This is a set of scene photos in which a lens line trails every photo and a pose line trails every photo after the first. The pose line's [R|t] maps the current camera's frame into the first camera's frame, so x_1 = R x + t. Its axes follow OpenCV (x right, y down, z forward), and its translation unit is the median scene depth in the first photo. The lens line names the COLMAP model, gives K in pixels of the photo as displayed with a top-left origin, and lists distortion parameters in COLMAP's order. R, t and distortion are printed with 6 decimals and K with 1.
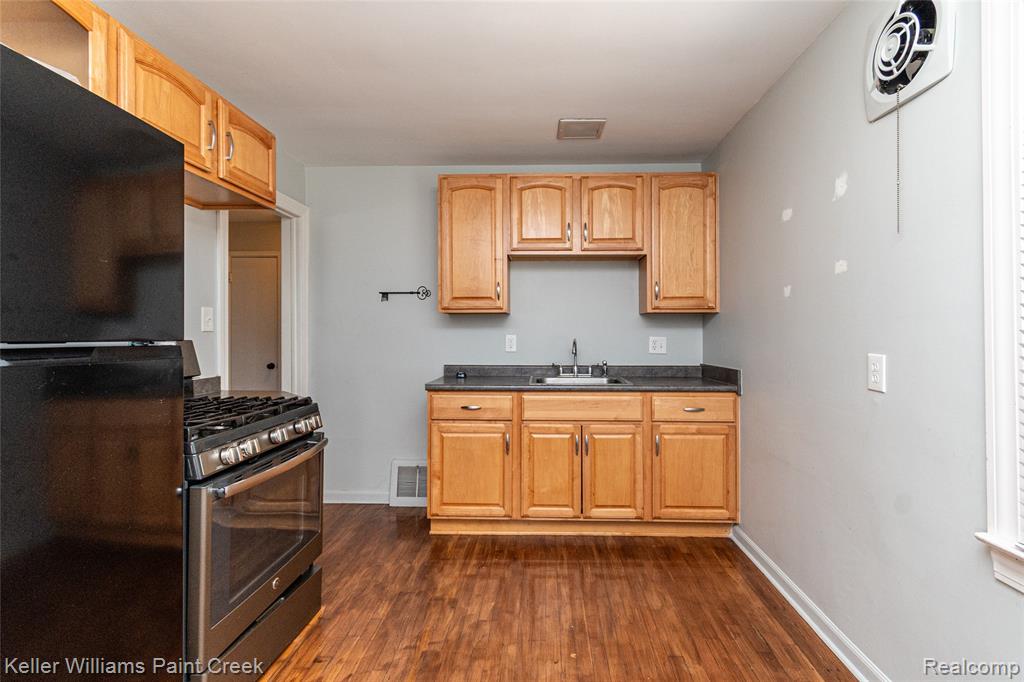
lens RADIAL K [[468.9, 0, 515.2], [0, 468.9, 334.0], [0, 0, 1]] dist [0.001241, -0.000110]
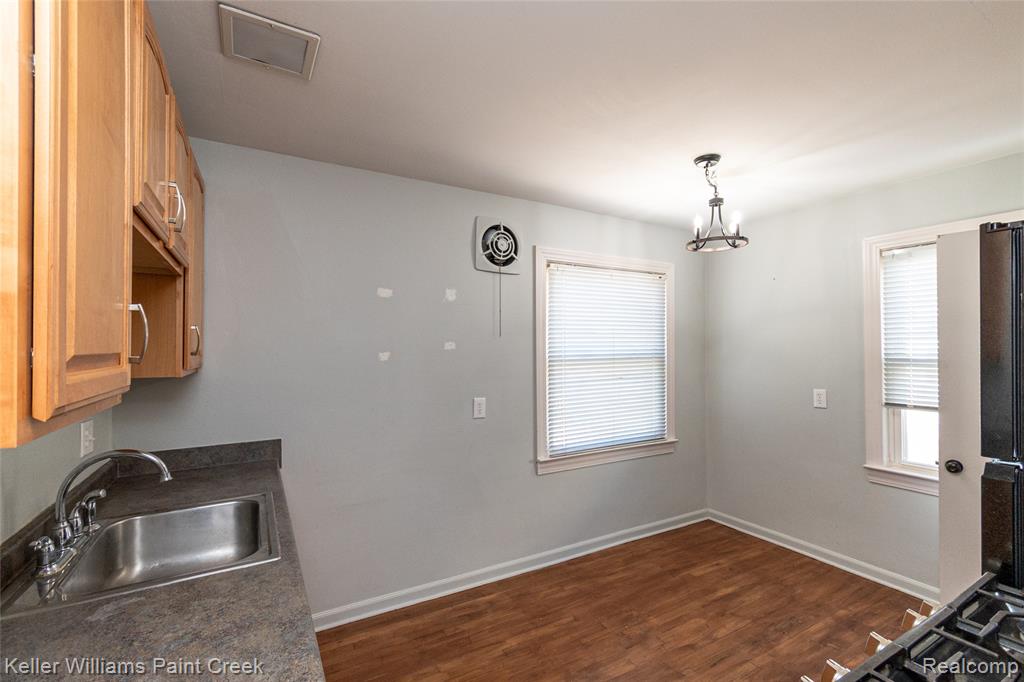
lens RADIAL K [[458.8, 0, 512.5], [0, 458.8, 344.2], [0, 0, 1]] dist [0.000750, -0.000226]
pose [[-0.549040, 0.005641, 0.835777, -0.458349], [0.002726, 0.999984, -0.004959, -0.090342], [-0.835791, -0.000445, -0.549047, 1.078670]]
